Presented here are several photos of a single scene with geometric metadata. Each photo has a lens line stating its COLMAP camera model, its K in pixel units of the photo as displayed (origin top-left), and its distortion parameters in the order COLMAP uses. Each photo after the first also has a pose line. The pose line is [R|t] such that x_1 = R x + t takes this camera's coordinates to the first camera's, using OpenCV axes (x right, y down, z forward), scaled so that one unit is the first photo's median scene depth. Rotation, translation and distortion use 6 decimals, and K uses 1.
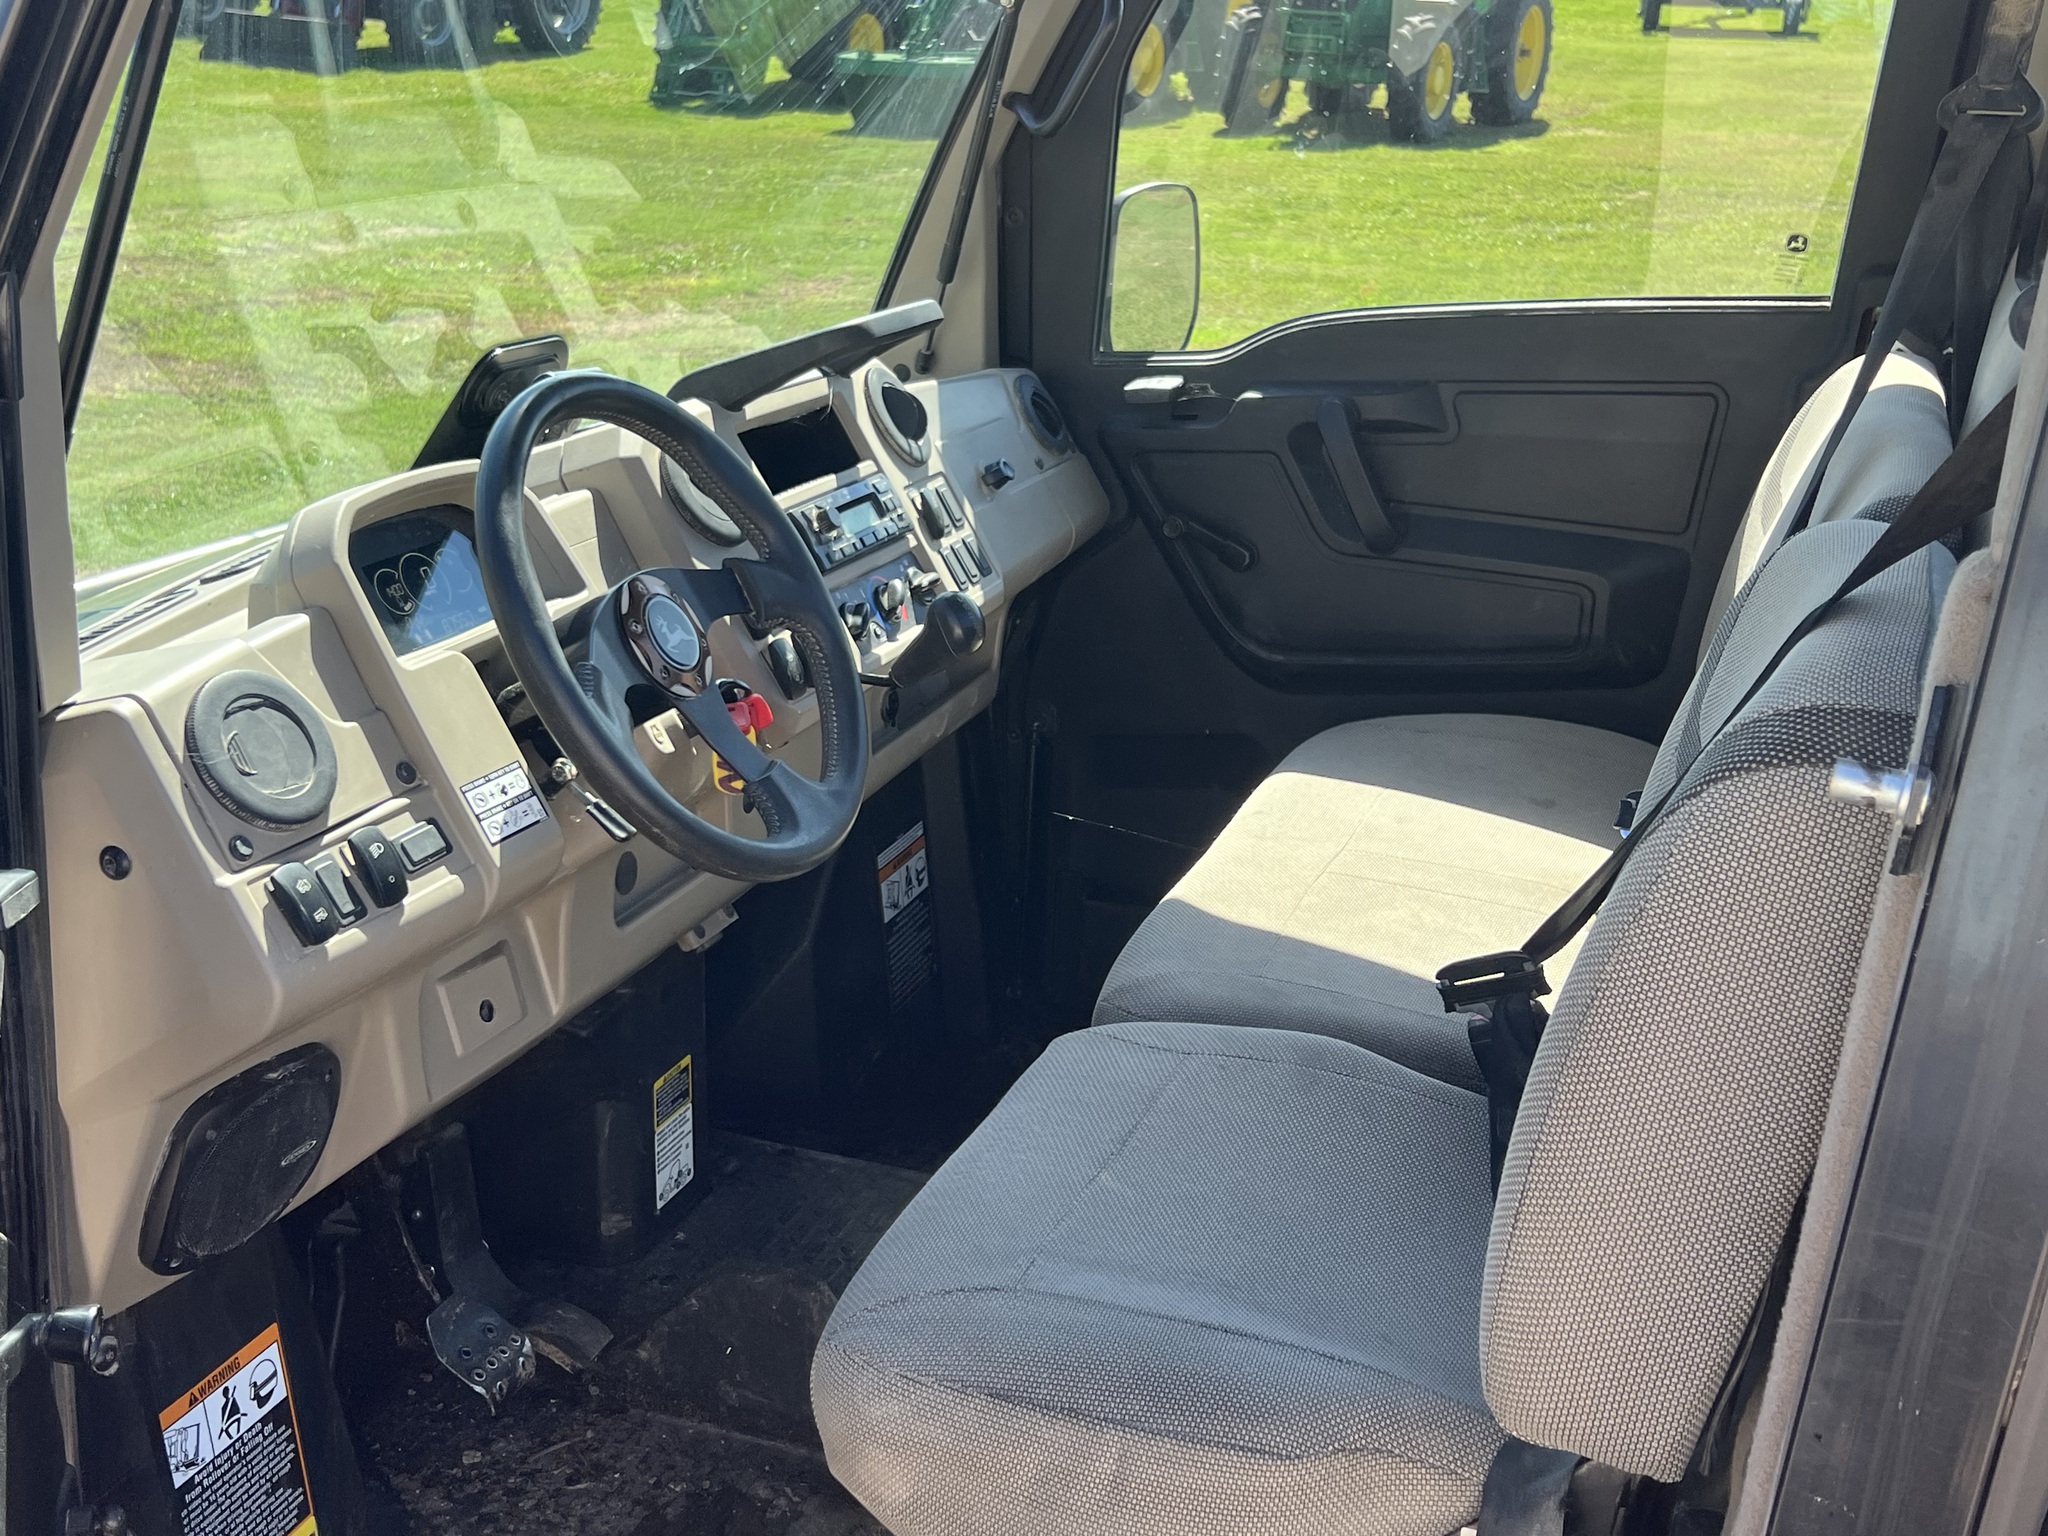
lens RADIAL K [[2242.2, 0, 1012.3], [0, 2242.2, 775.9], [0, 0, 1]] dist [0.136733, -0.336686]
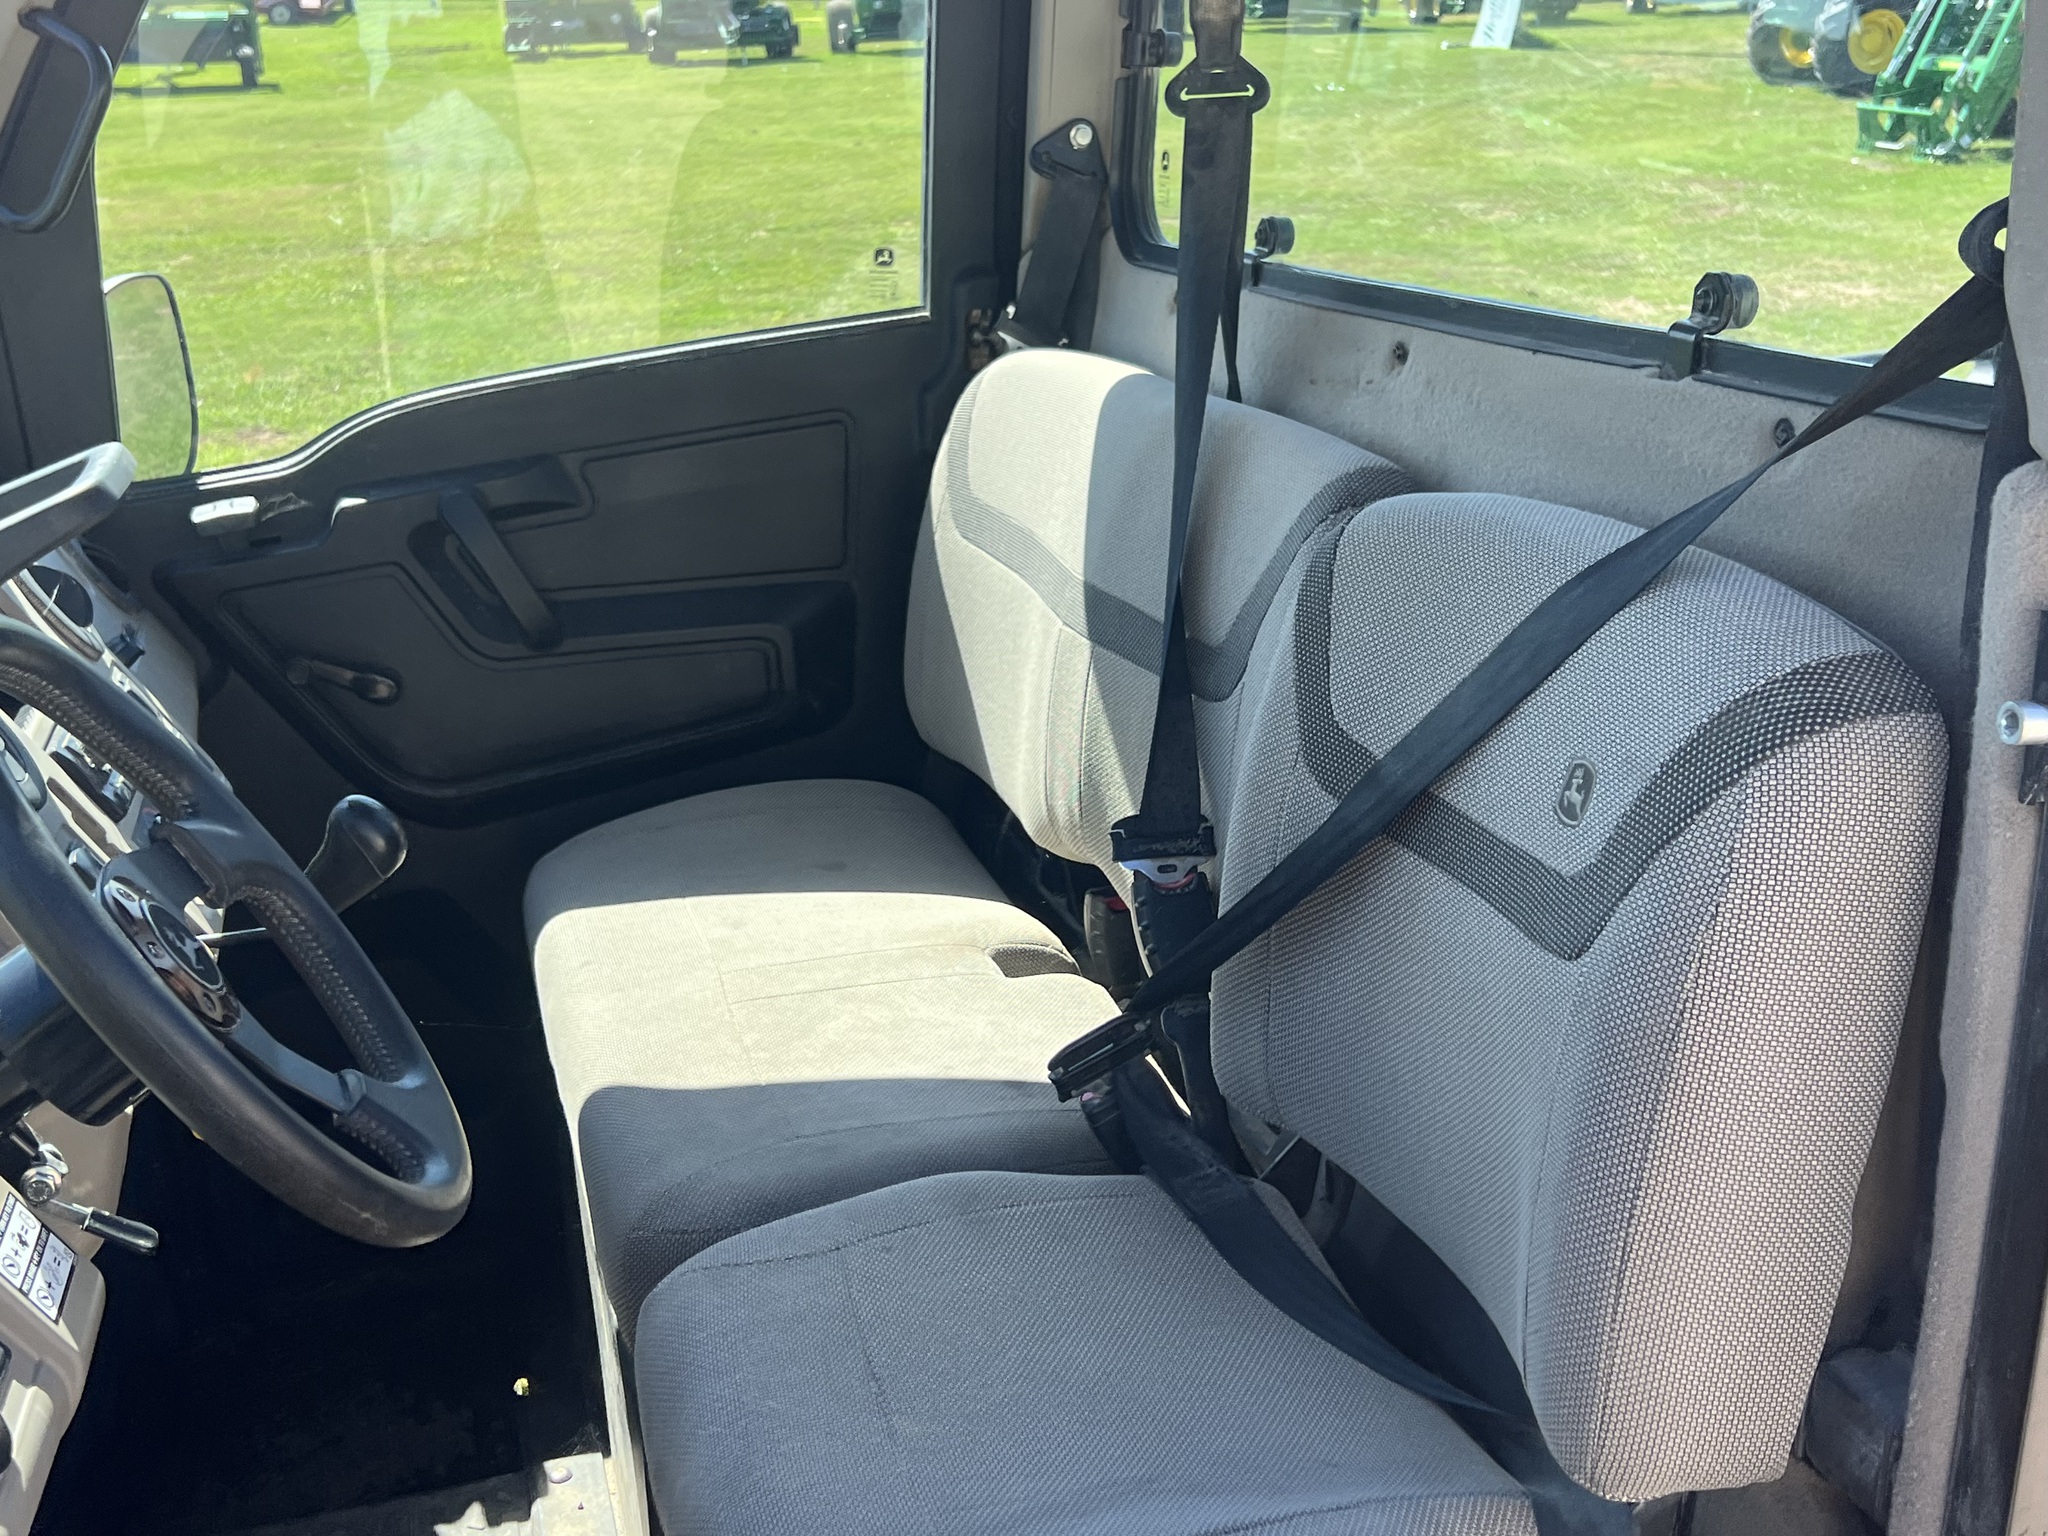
lens RADIAL K [[2261.6, 0, 976.6], [0, 2261.6, 770.2], [0, 0, 1]] dist [0.089819, -0.185968]
pose [[0.796203, -0.243637, 0.553807, -0.211273], [0.258267, 0.964616, 0.053057, -0.056342], [-0.547138, 0.100786, 0.830953, 0.164377]]
